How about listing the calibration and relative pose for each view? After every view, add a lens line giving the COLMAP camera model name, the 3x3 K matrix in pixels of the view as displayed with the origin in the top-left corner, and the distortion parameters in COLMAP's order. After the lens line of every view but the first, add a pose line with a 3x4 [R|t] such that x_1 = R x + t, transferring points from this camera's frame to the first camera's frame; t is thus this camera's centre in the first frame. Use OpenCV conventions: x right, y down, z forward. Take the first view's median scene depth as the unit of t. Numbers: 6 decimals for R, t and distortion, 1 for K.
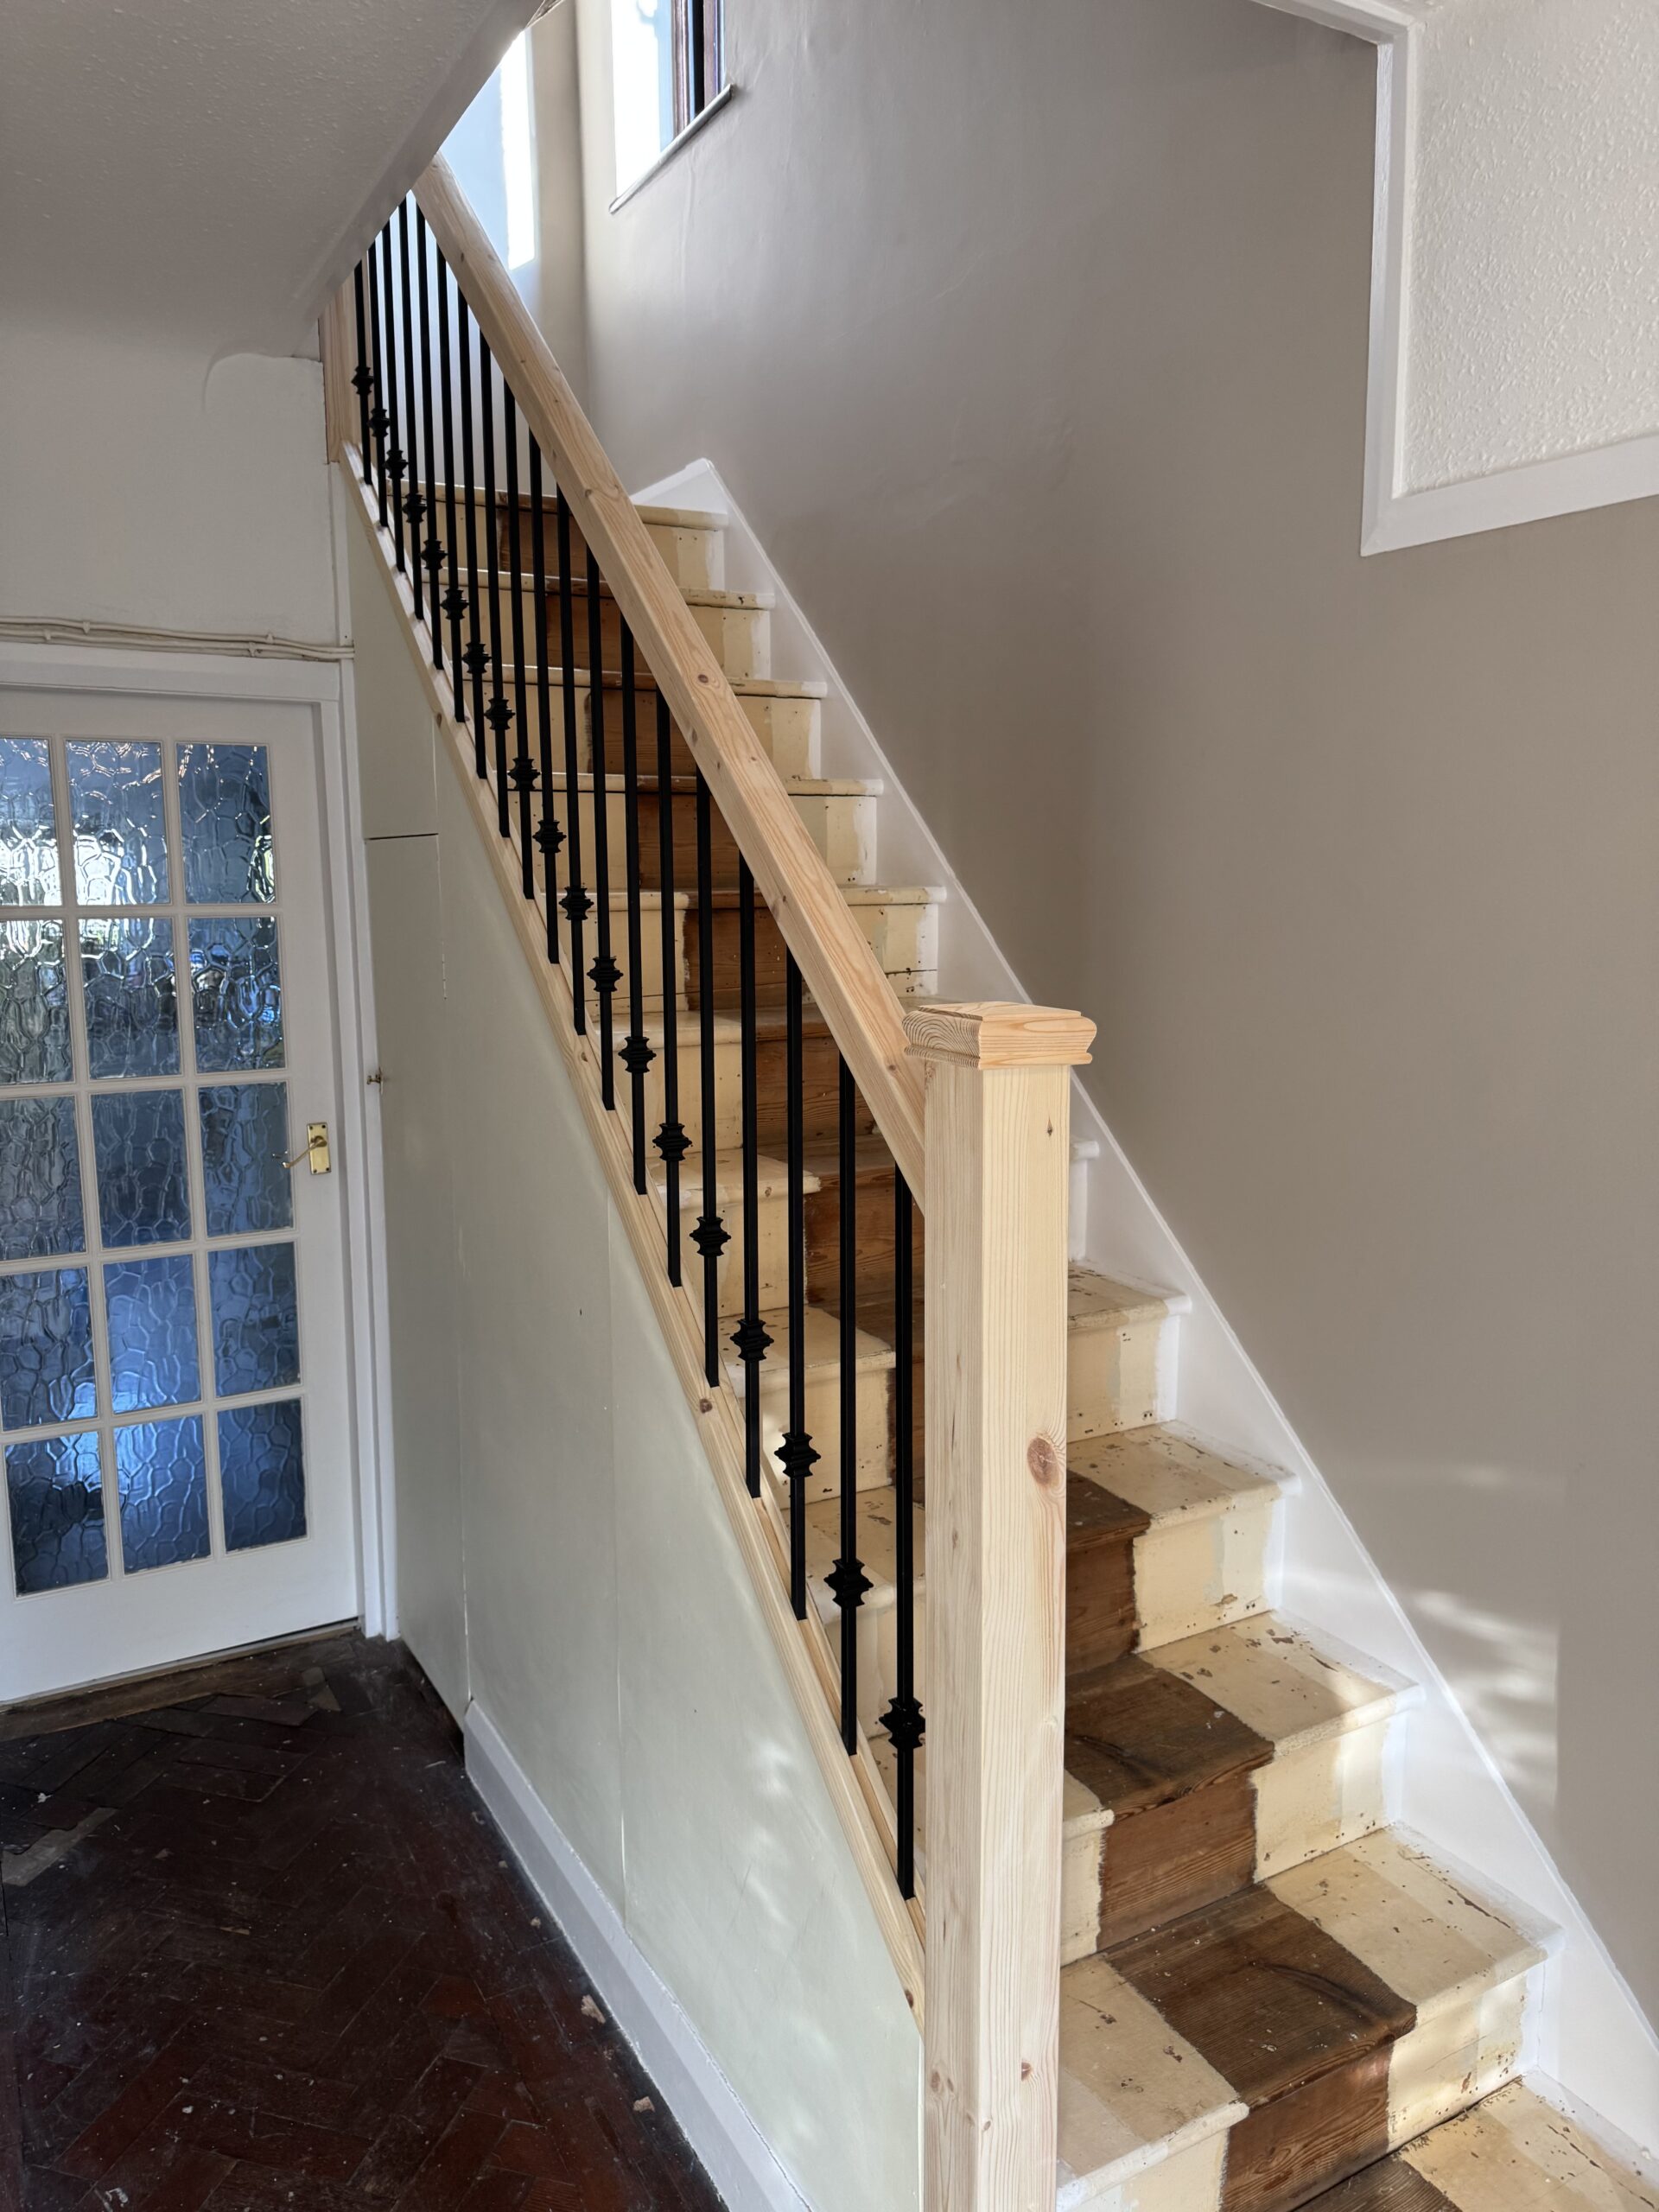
lens RADIAL K [[1562.8, 0, 827.2], [0, 1562.8, 1095.8], [0, 0, 1]] dist [-0.007677, -0.011928]
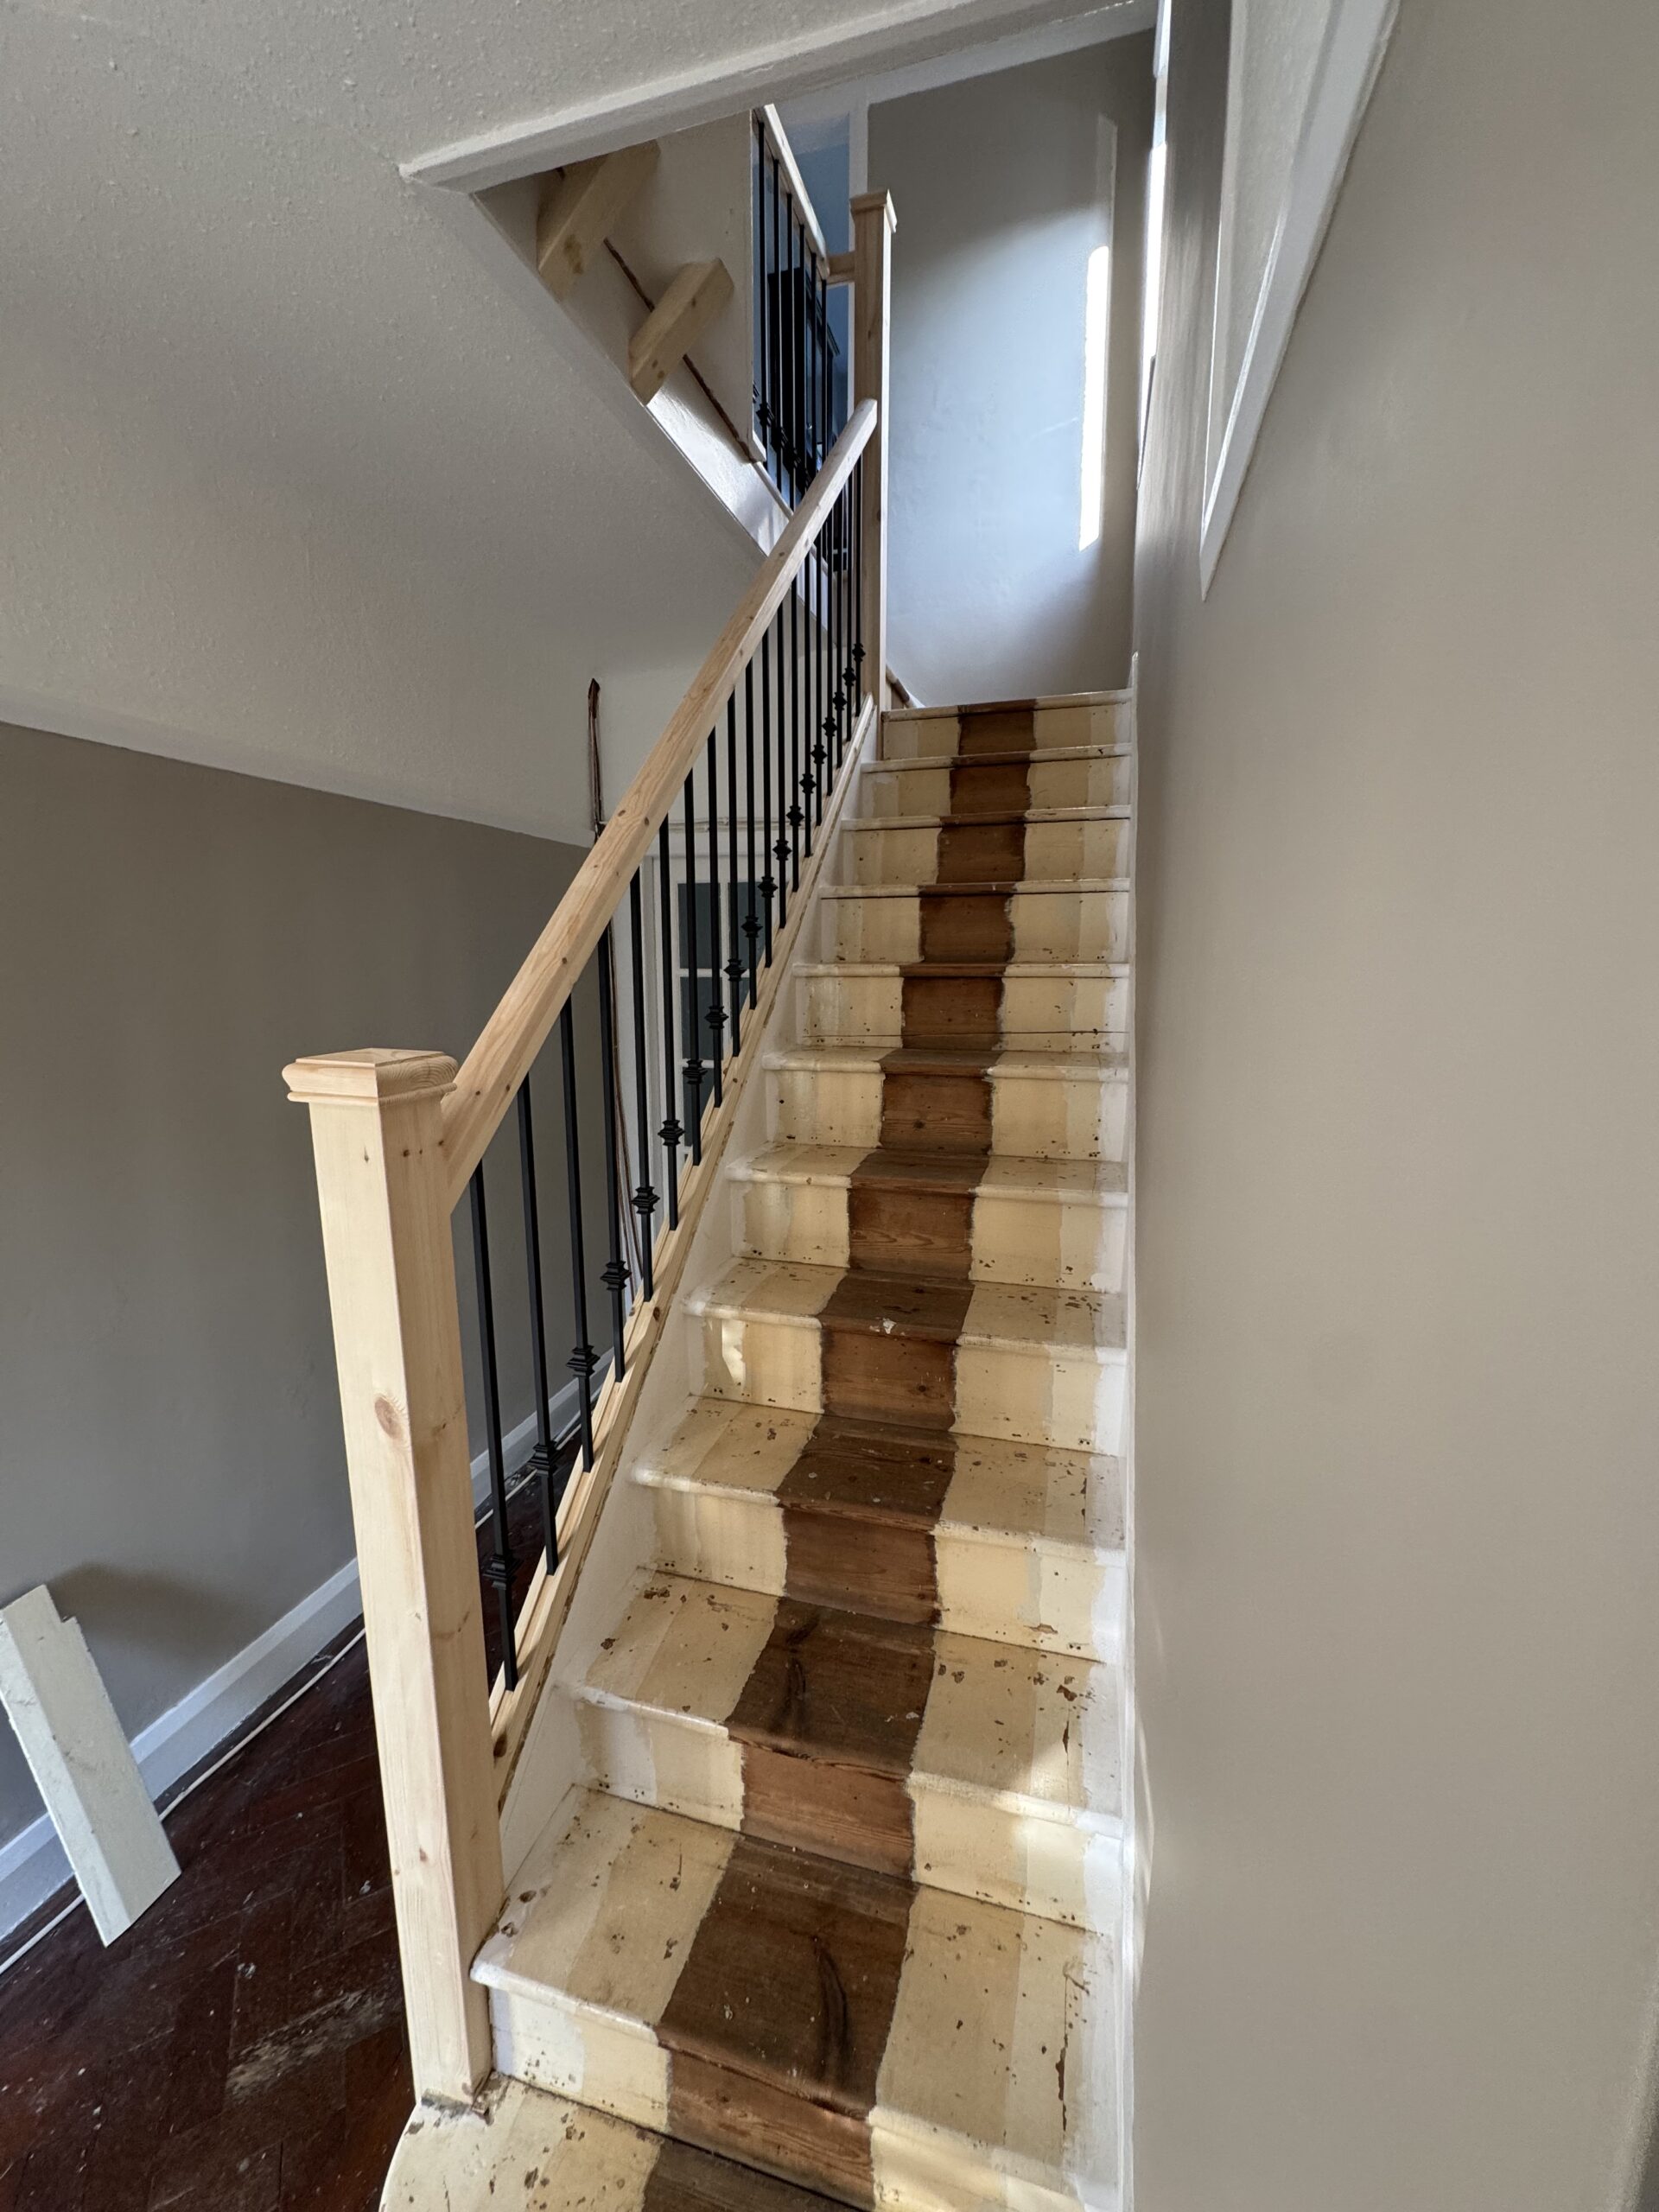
lens RADIAL K [[886.2, 0, 832.0], [0, 886.2, 1117.4], [0, 0, 1]] dist [0.000282, 0.000497]
pose [[0.704050, 0.131221, -0.697922, 0.580655], [-0.100937, 0.991293, 0.084557, -0.072227], [0.702941, 0.010914, 0.711165, 0.492357]]
